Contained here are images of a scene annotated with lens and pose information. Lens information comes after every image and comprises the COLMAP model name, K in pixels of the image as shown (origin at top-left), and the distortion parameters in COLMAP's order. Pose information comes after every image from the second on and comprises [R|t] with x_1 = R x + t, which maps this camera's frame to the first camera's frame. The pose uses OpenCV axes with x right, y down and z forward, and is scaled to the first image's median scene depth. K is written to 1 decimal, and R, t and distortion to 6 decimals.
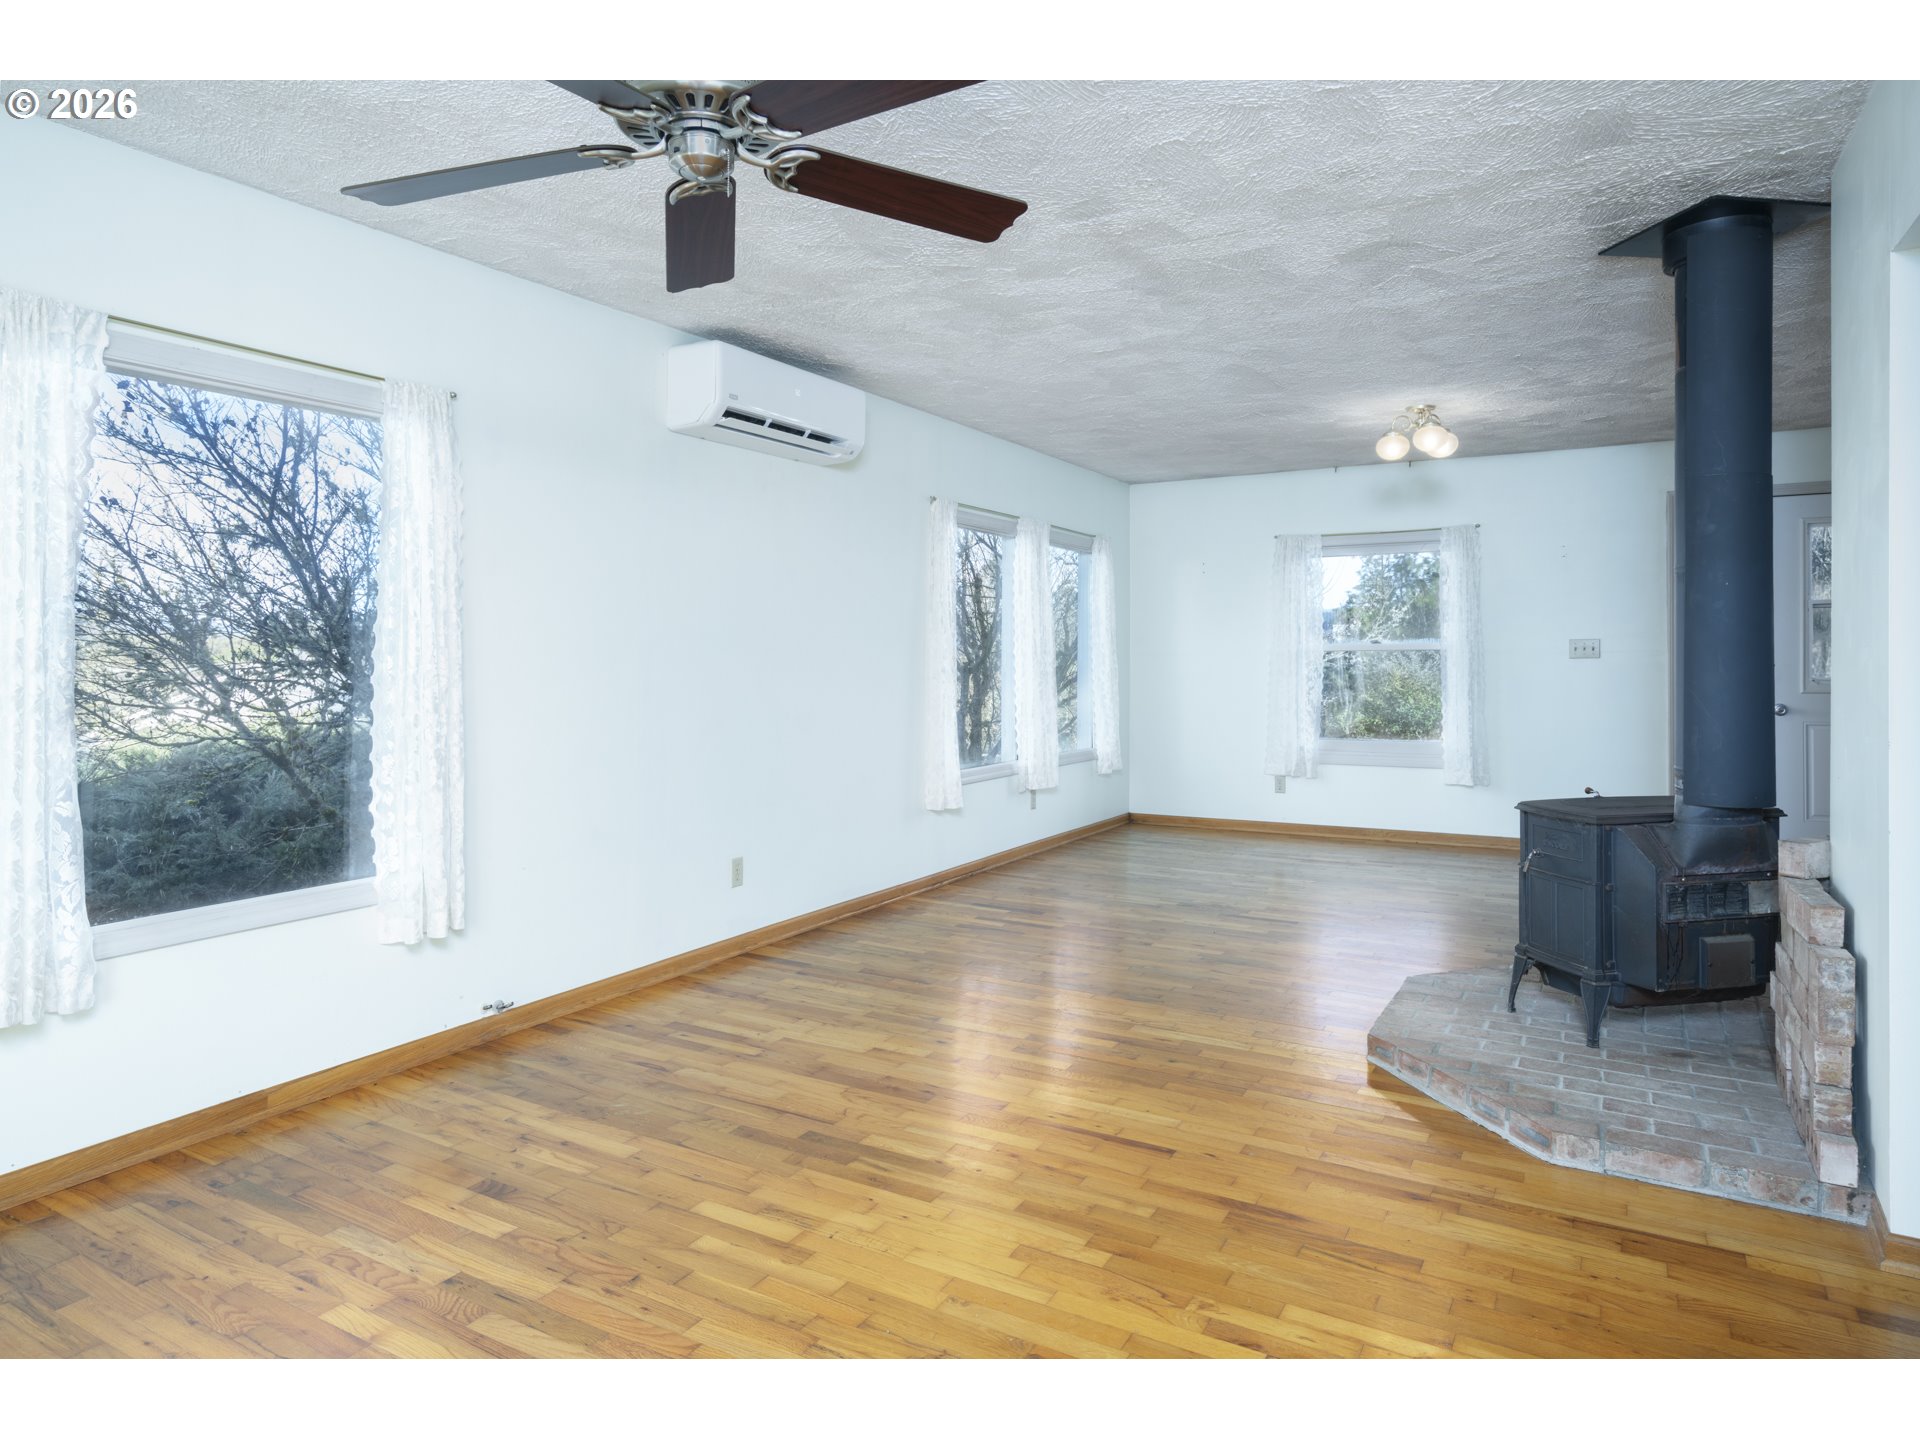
lens RADIAL K [[1171.7, 0, 958.4], [0, 1171.7, 677.3], [0, 0, 1]] dist [0.004507, 0.000521]
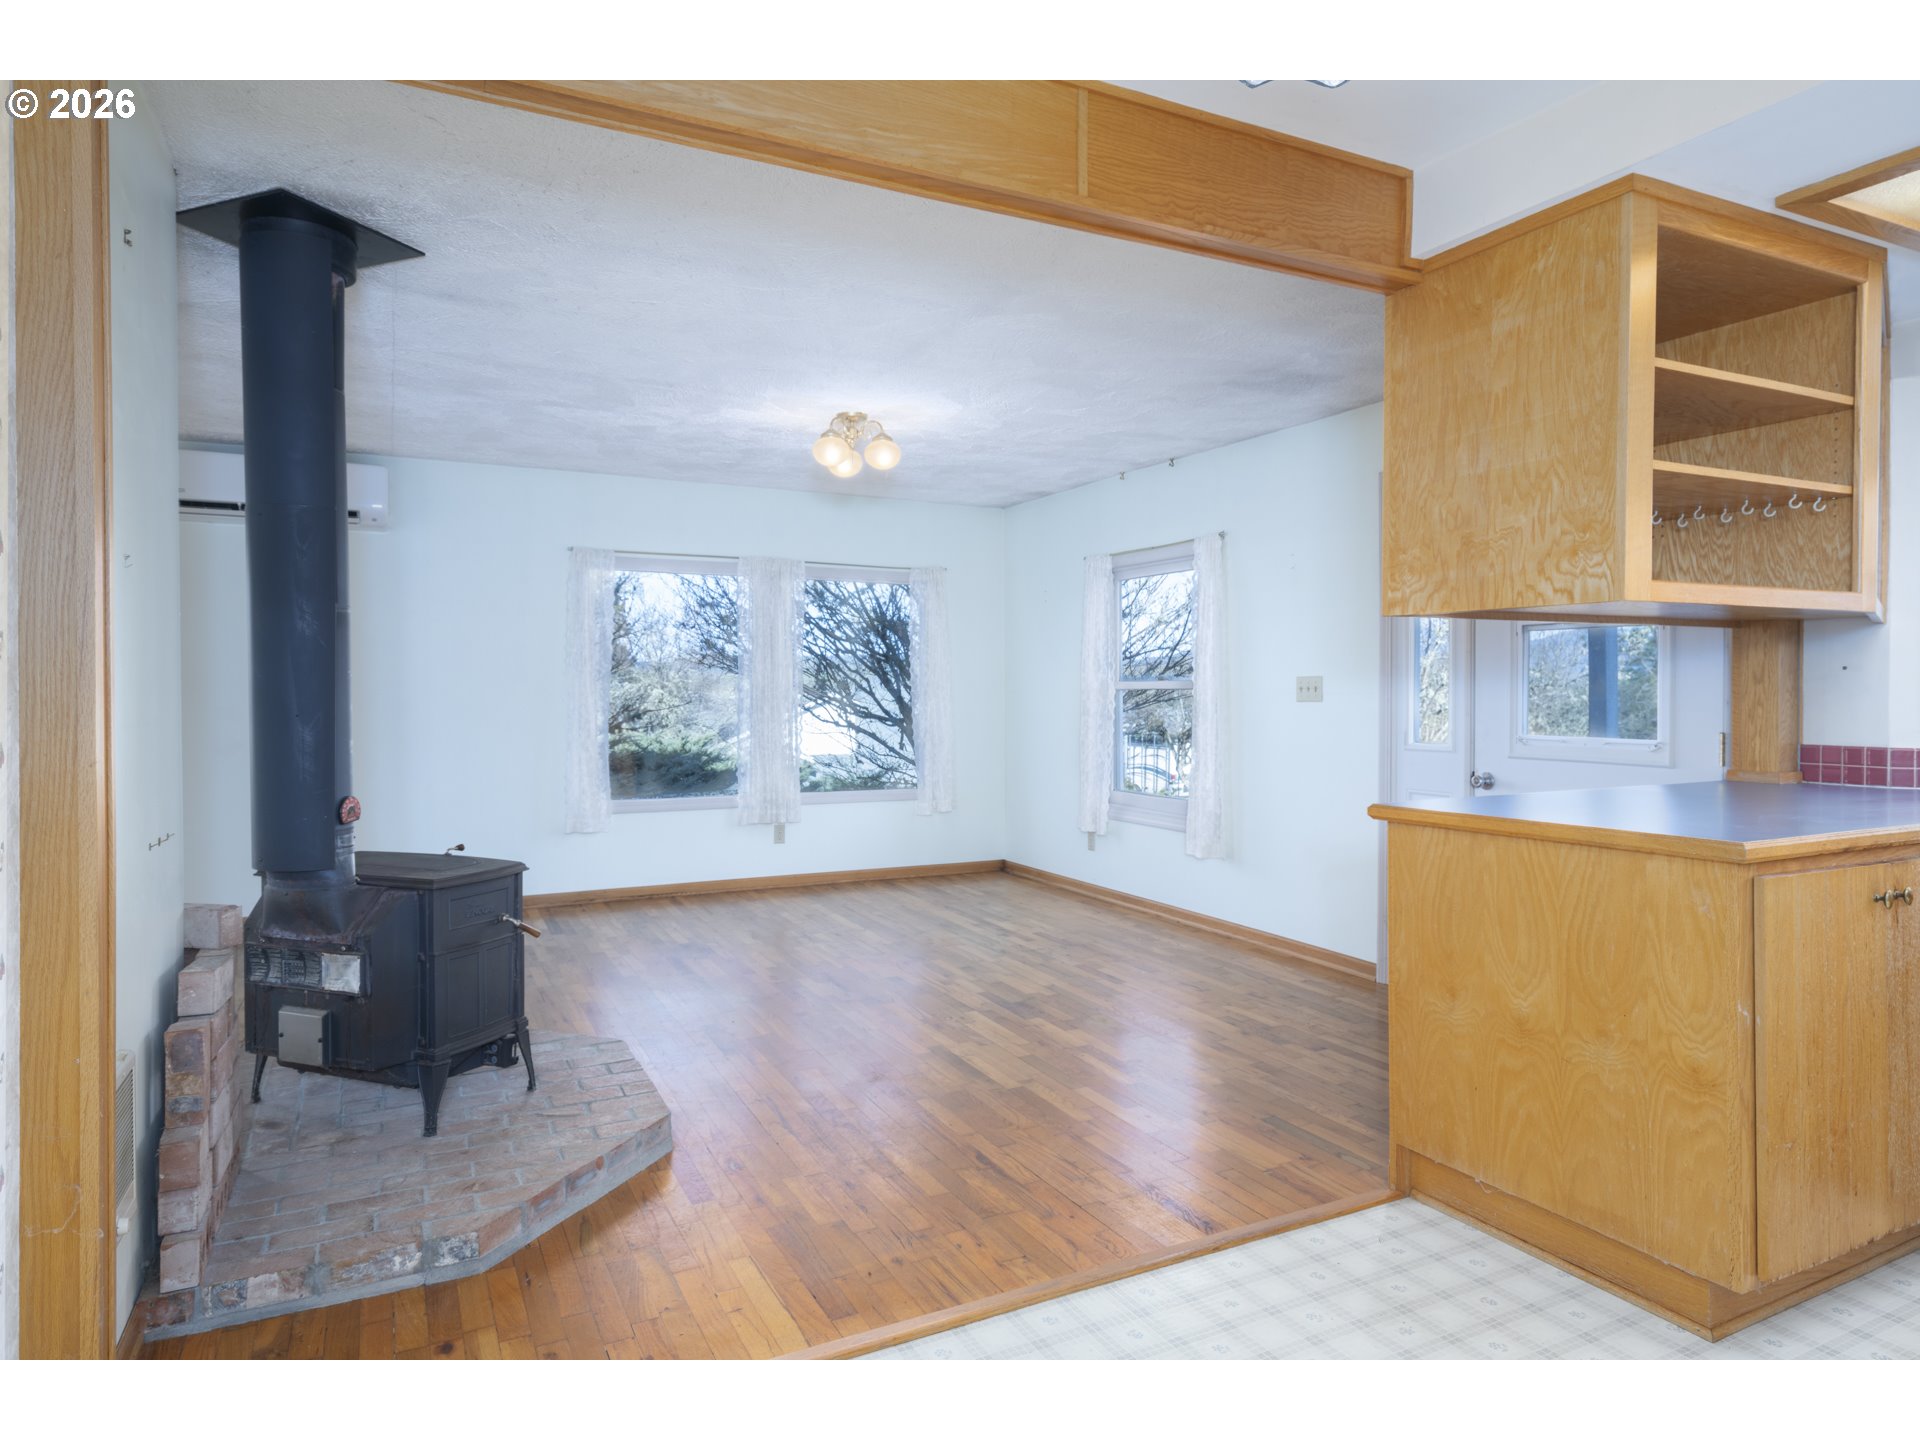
lens RADIAL K [[1162.8, 0, 960.0], [0, 1162.8, 720.0], [0, 0, 1]] dist [0.015351, 0.000602]
pose [[0.848857, 0.019027, -0.528280, 0.771082], [-0.013573, 0.999807, 0.014200, -0.012254], [0.528448, -0.004883, 0.848952, 0.244756]]
